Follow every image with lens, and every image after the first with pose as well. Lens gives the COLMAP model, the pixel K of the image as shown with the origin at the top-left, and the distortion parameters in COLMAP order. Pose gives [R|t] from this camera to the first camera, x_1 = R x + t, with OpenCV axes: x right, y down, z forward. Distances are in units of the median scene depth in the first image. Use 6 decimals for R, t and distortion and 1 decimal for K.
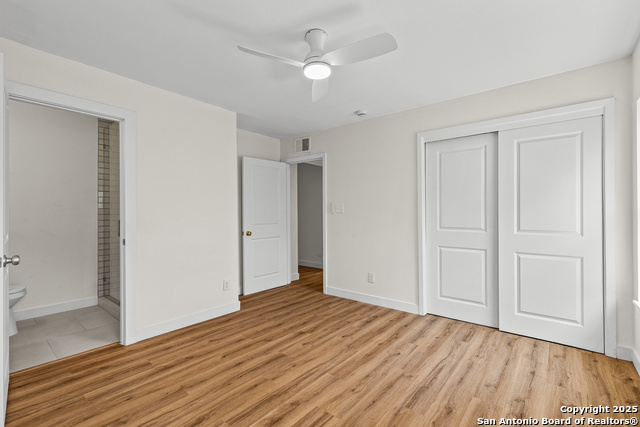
lens RADIAL K [[290.3, 0, 321.7], [0, 290.3, 211.6], [0, 0, 1]] dist [0.000993, 0.000236]
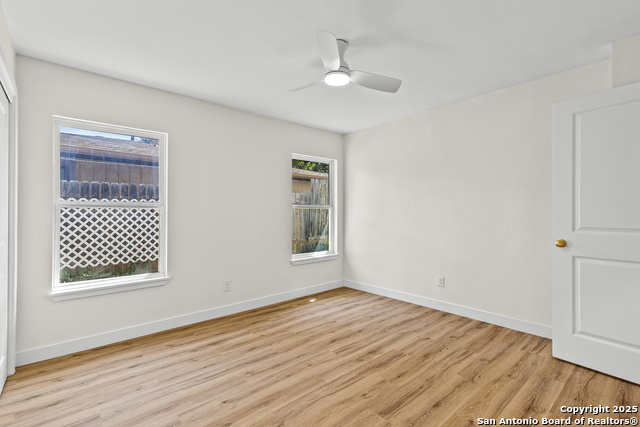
lens RADIAL K [[290.3, 0, 321.7], [0, 290.3, 211.6], [0, 0, 1]] dist [0.000993, 0.000236]
pose [[-0.985938, 0.012142, 0.166668, -0.128225], [0.010430, 0.999883, -0.011146, 0.015628], [-0.166783, -0.009251, -0.985950, 1.991027]]
